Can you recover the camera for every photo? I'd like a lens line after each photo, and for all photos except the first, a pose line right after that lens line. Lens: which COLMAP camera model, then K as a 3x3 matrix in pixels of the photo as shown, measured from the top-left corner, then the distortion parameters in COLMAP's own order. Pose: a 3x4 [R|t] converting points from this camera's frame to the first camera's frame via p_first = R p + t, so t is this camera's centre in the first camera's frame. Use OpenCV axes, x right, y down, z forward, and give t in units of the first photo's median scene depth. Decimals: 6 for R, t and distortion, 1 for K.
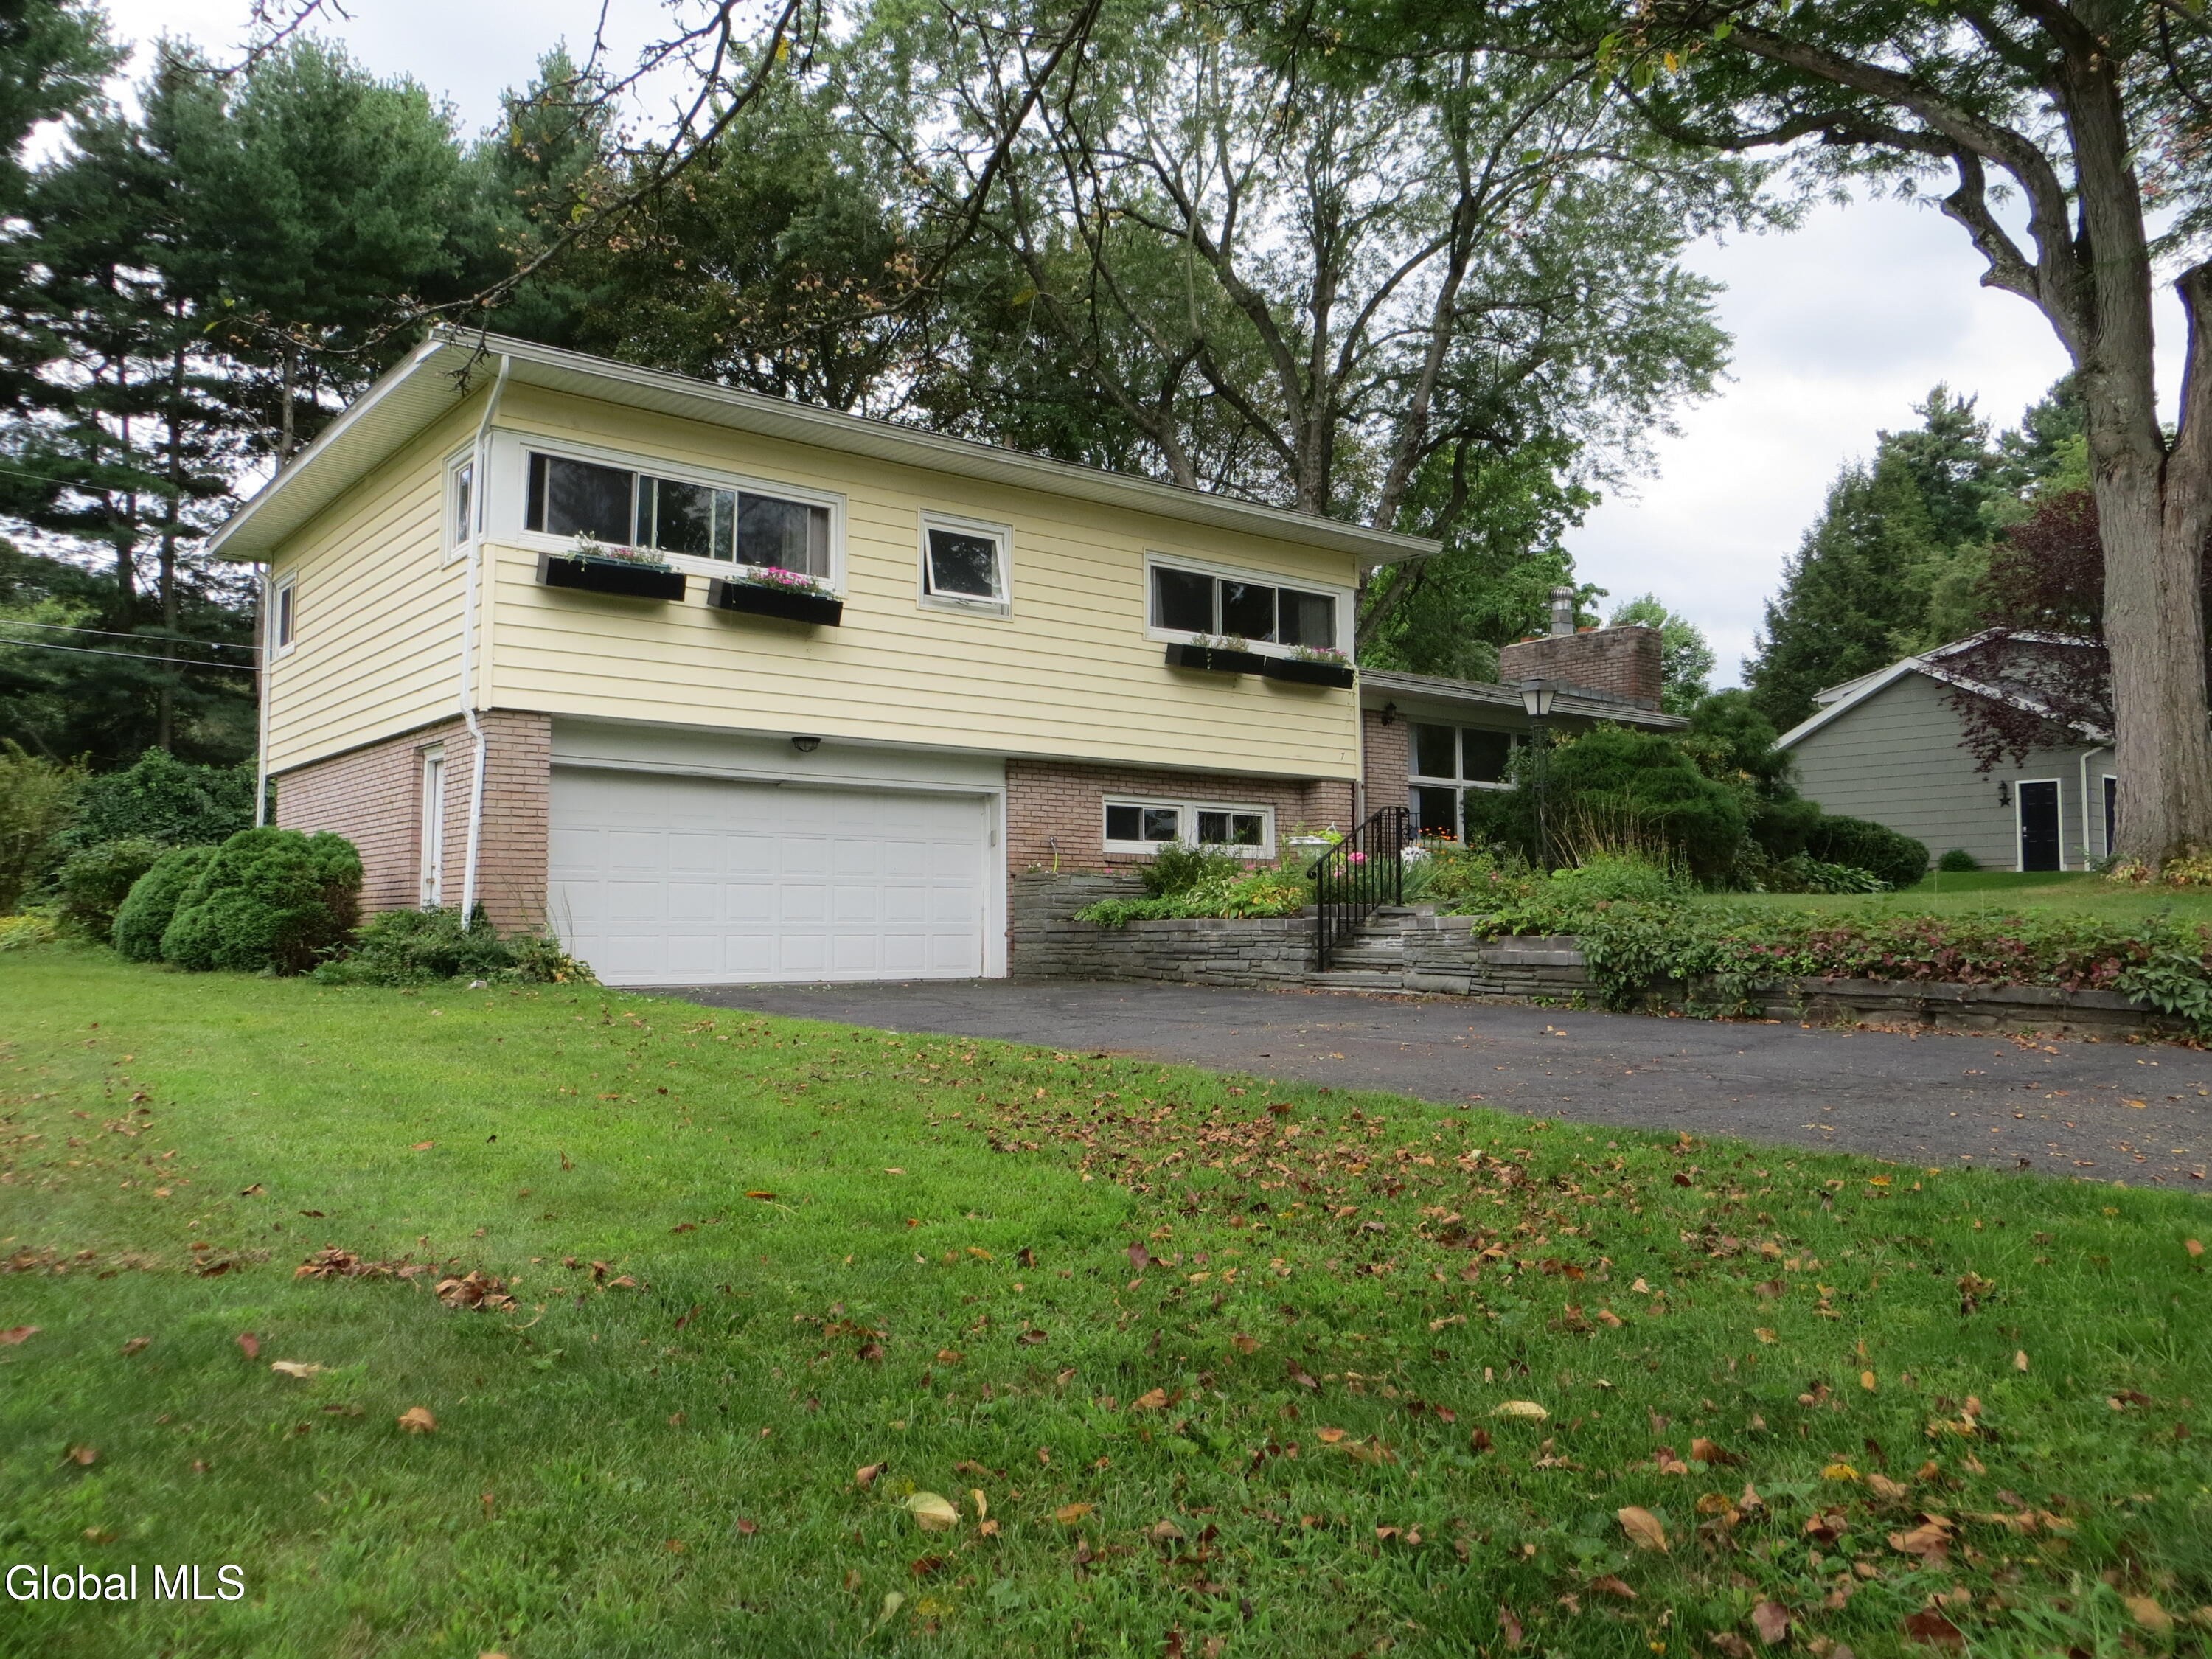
lens RADIAL K [[1659.1, 0, 1105.7], [0, 1659.1, 822.4], [0, 0, 1]] dist [-0.014856, 0.001520]
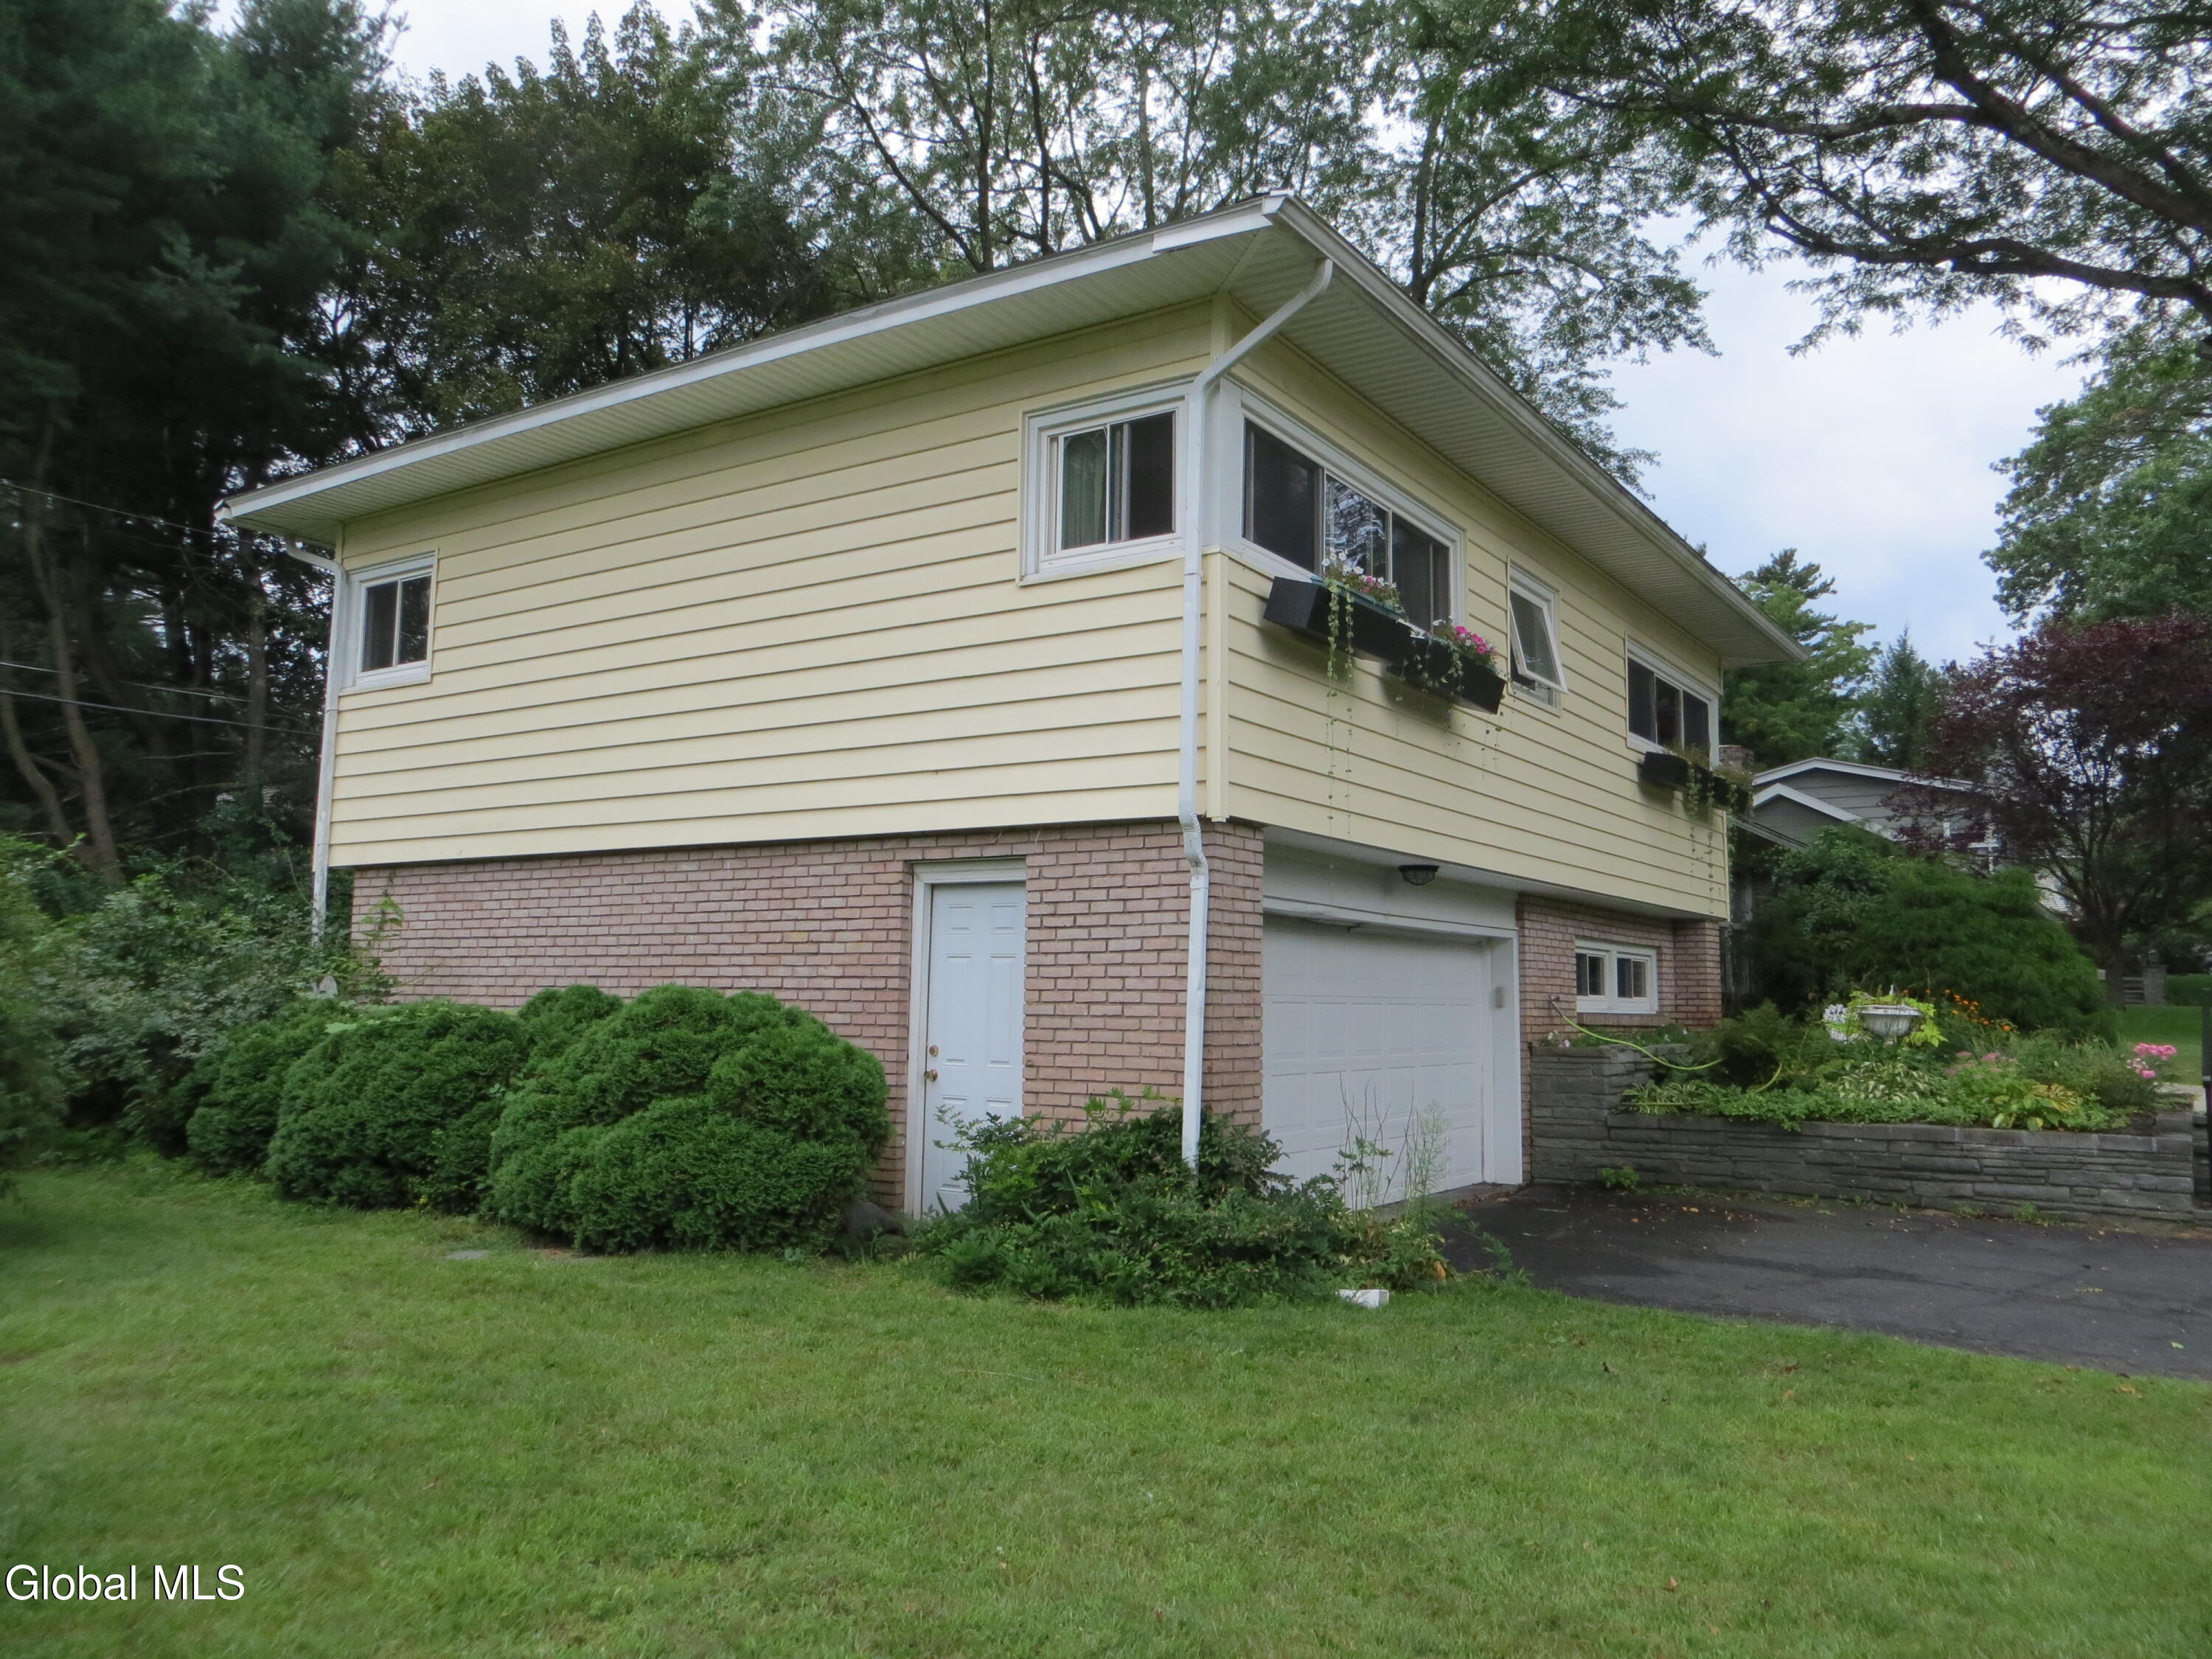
lens RADIAL K [[1659.1, 0, 1109.8], [0, 1659.1, 830.2], [0, 0, 1]] dist [-0.014856, 0.001520]
pose [[0.950832, 0.043776, 0.306597, -0.477885], [-0.032035, 0.998552, -0.043226, -0.028599], [-0.308045, 0.031279, 0.950857, 0.334376]]
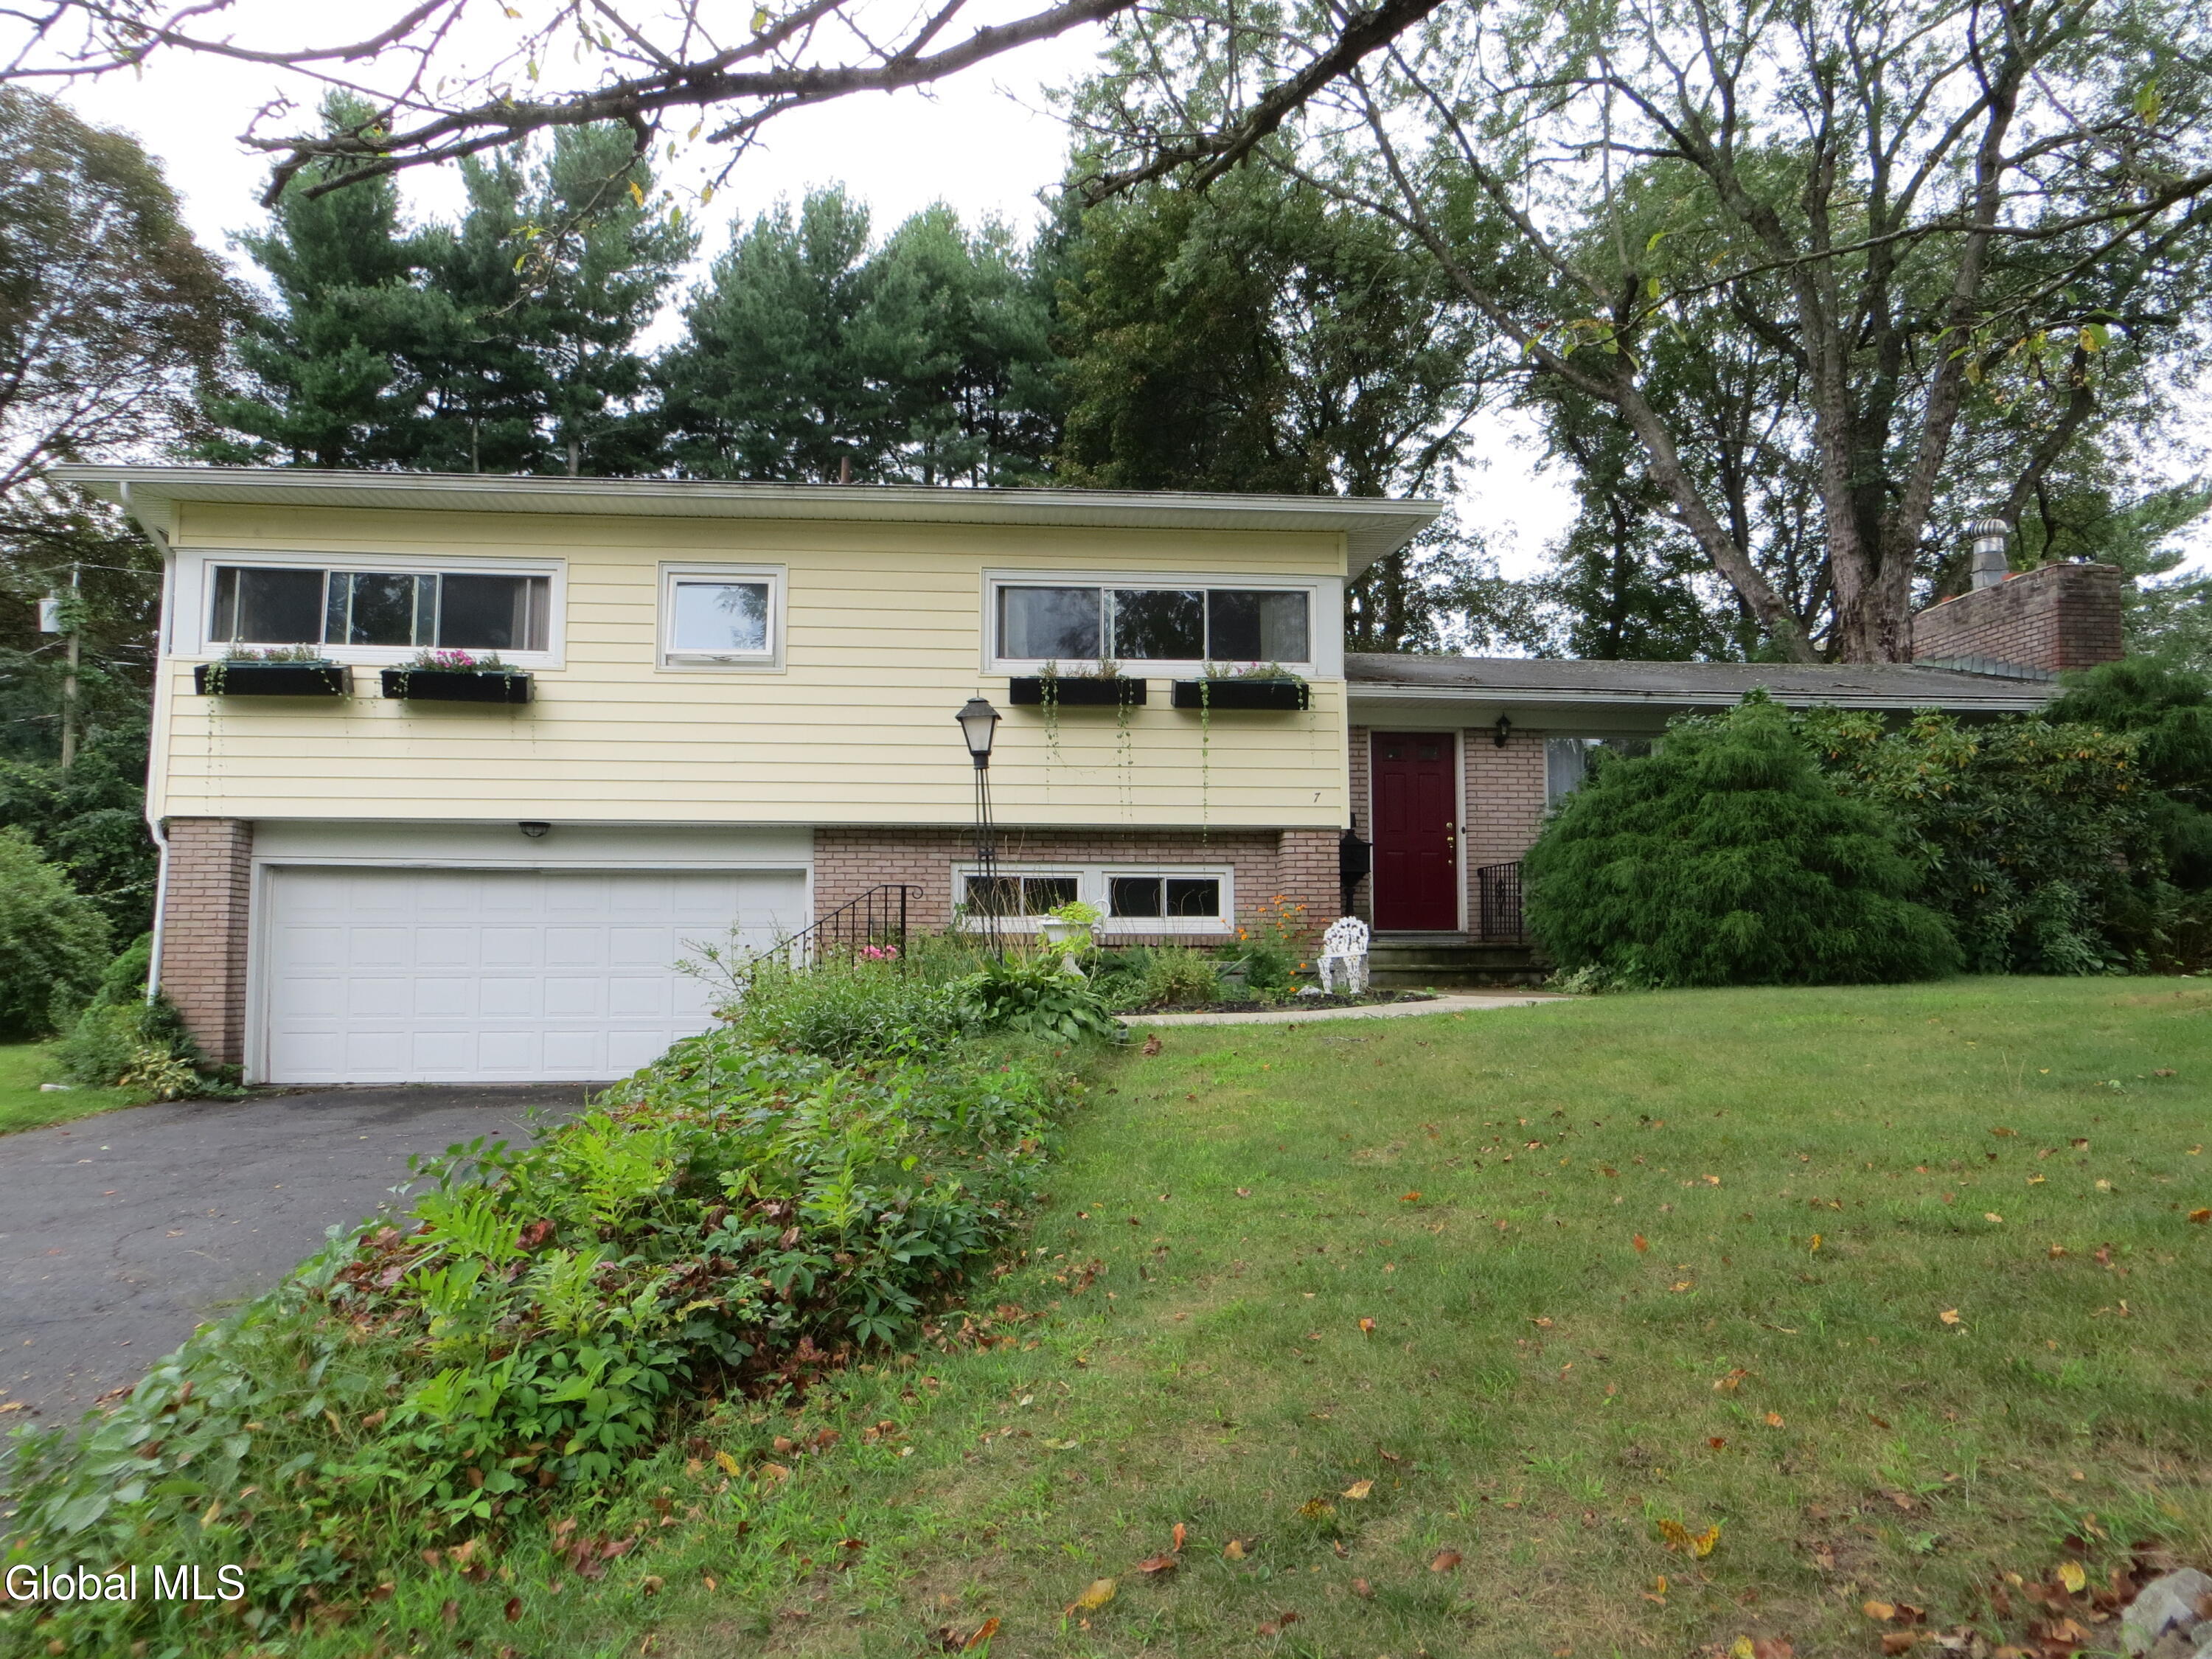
lens RADIAL K [[1659.1, 0, 1114.0], [0, 1659.1, 826.3], [0, 0, 1]] dist [-0.014856, 0.001520]
pose [[0.861697, -0.079235, -0.501198, 0.518132], [0.045964, 0.995861, -0.078412, 0.035417], [0.505336, 0.044530, 0.861773, 0.328637]]
